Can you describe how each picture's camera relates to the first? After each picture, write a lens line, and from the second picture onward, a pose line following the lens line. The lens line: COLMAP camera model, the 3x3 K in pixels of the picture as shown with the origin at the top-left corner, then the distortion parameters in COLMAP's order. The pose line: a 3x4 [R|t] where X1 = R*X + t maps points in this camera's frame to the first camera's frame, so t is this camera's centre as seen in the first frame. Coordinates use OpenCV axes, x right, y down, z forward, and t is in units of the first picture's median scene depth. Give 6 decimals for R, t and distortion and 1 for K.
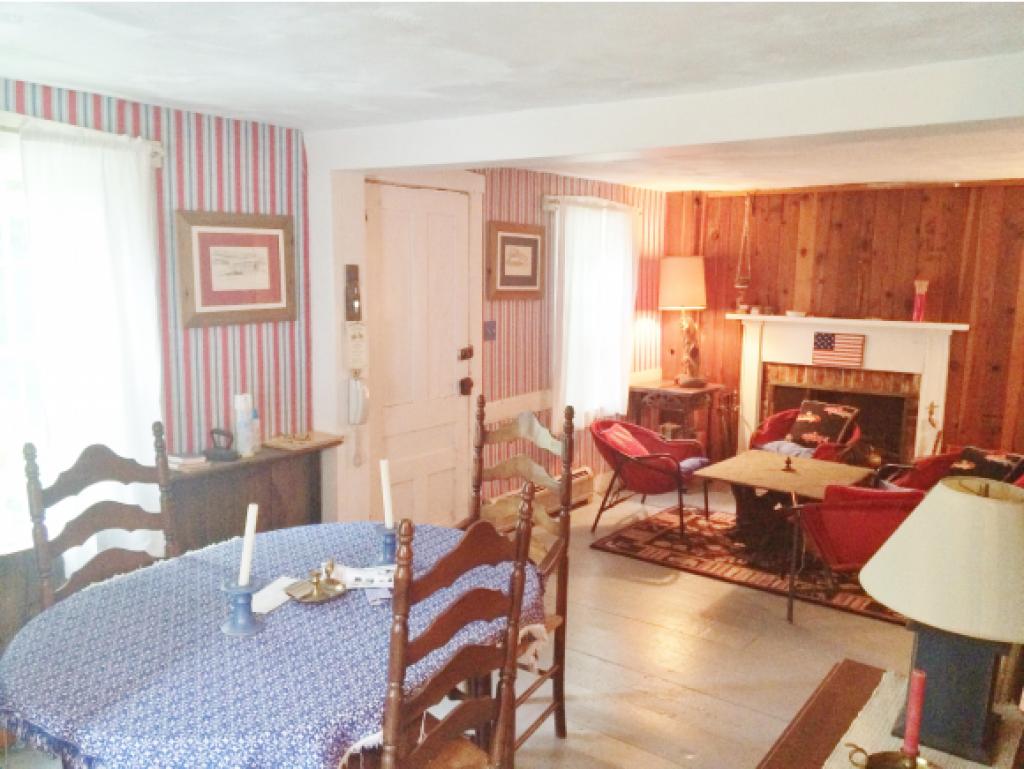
lens RADIAL K [[858.8, 0, 520.6], [0, 858.8, 373.9], [0, 0, 1]] dist [0.085024, -0.104835]
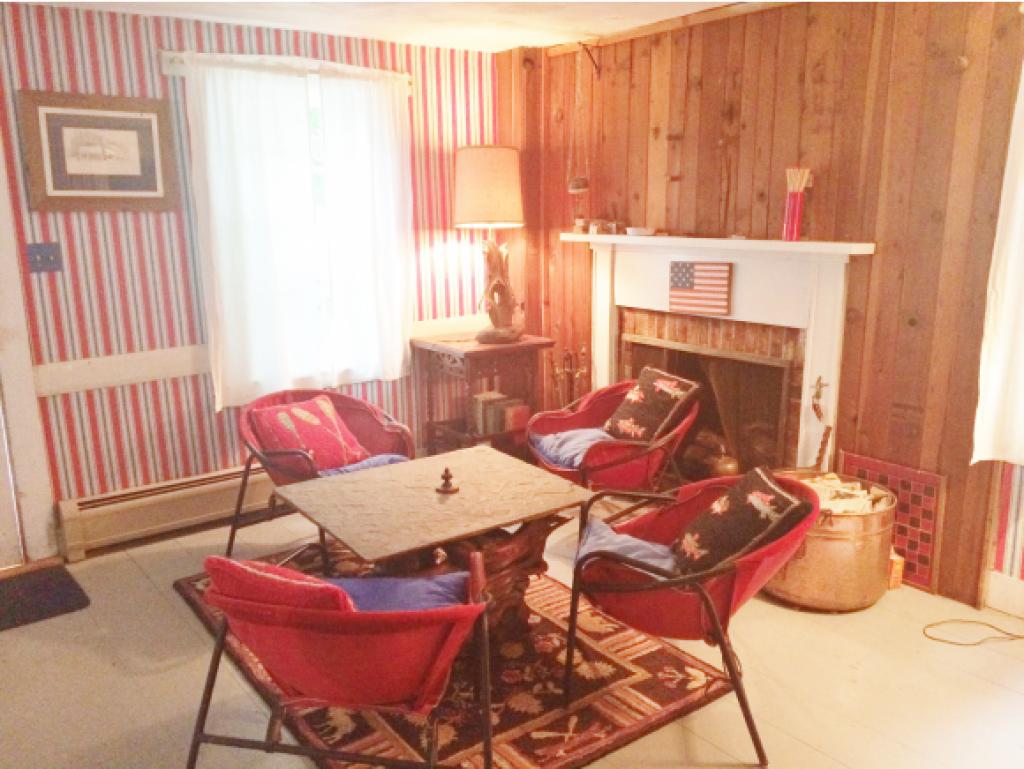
lens RADIAL K [[858.8, 0, 515.8], [0, 858.8, 388.2], [0, 0, 1]] dist [0.085024, -0.104835]
pose [[0.956511, 0.037788, -0.289238, 0.435809], [-0.011050, 0.995556, 0.093525, -0.013140], [0.291487, -0.086262, 0.952678, 0.367372]]
